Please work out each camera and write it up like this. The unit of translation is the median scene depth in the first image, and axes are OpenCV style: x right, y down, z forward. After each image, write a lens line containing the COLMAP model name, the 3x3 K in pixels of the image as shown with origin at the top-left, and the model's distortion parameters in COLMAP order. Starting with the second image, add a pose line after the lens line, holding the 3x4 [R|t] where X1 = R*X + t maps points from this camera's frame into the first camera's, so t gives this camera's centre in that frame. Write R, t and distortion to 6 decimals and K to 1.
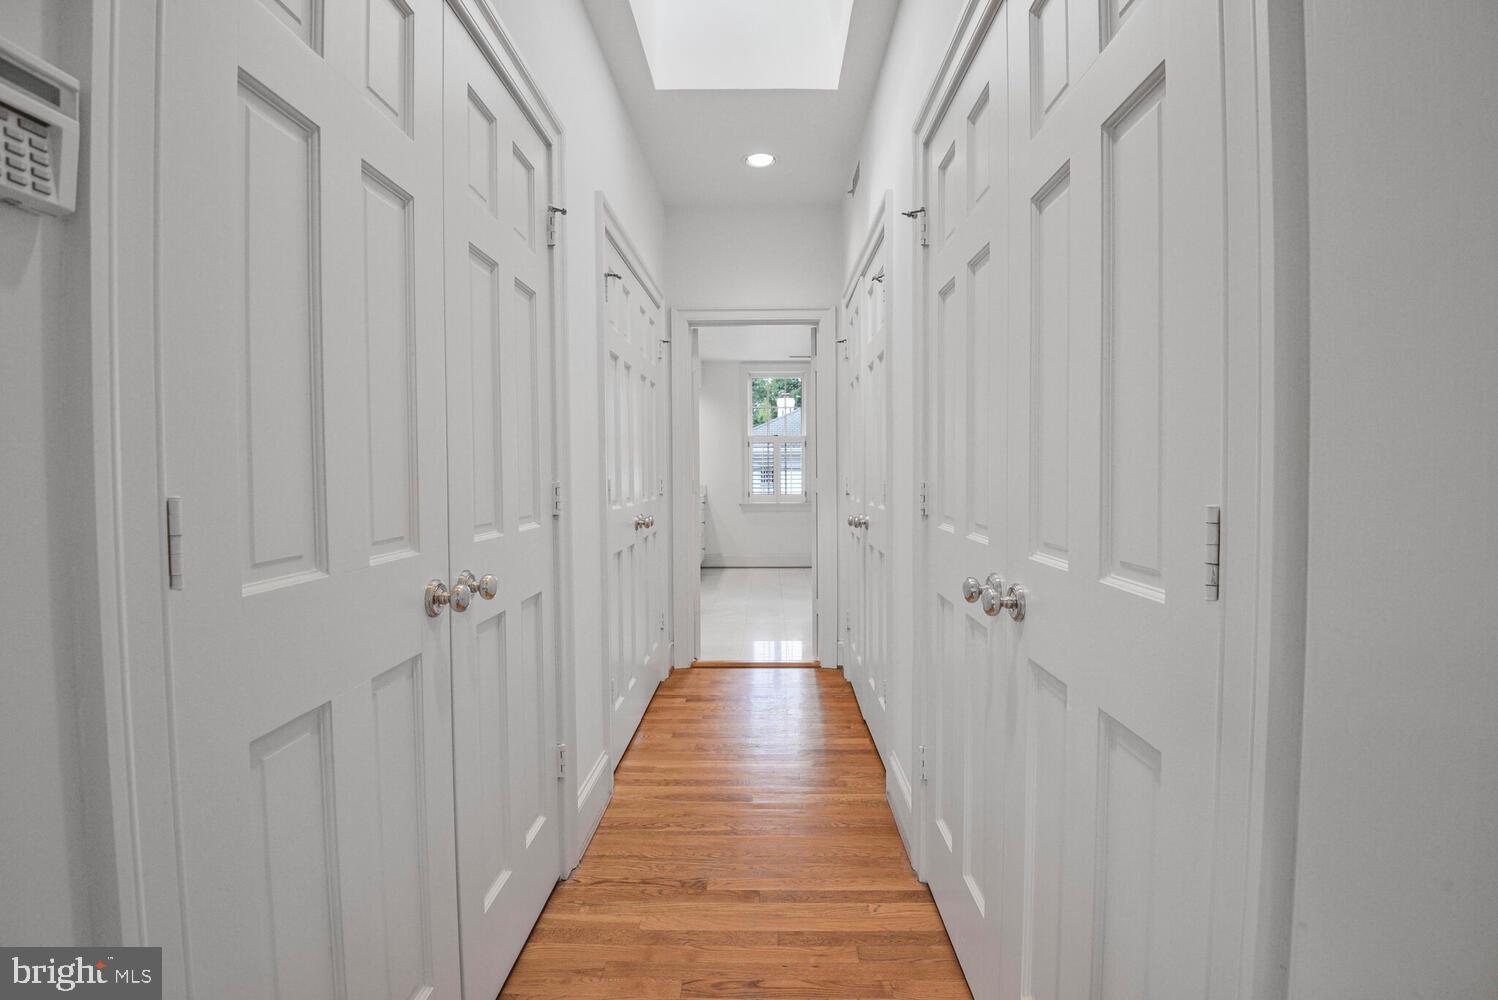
lens RADIAL K [[690.8, 0, 751.7], [0, 690.8, 496.9], [0, 0, 1]] dist [-0.037797, -0.003136]
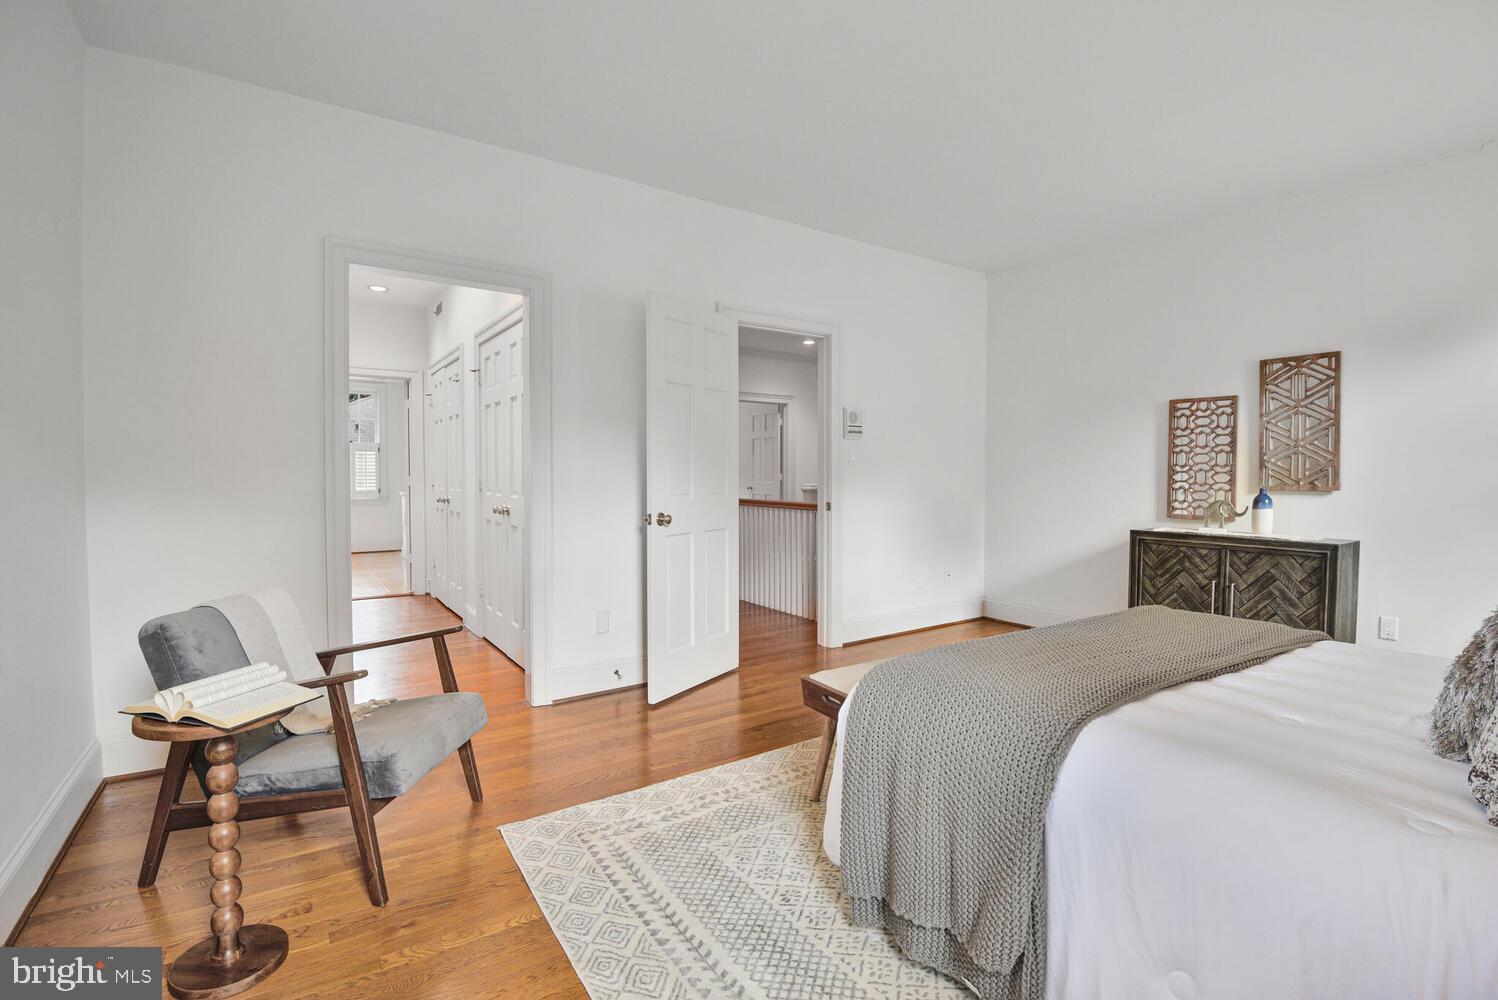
lens RADIAL K [[690.8, 0, 750.2], [0, 690.8, 494.8], [0, 0, 1]] dist [-0.037797, -0.003136]
pose [[0.812627, -0.012636, 0.582647, -0.342017], [0.015069, 0.999886, 0.000669, 0.045428], [-0.582589, 0.008236, 0.812725, -1.348154]]
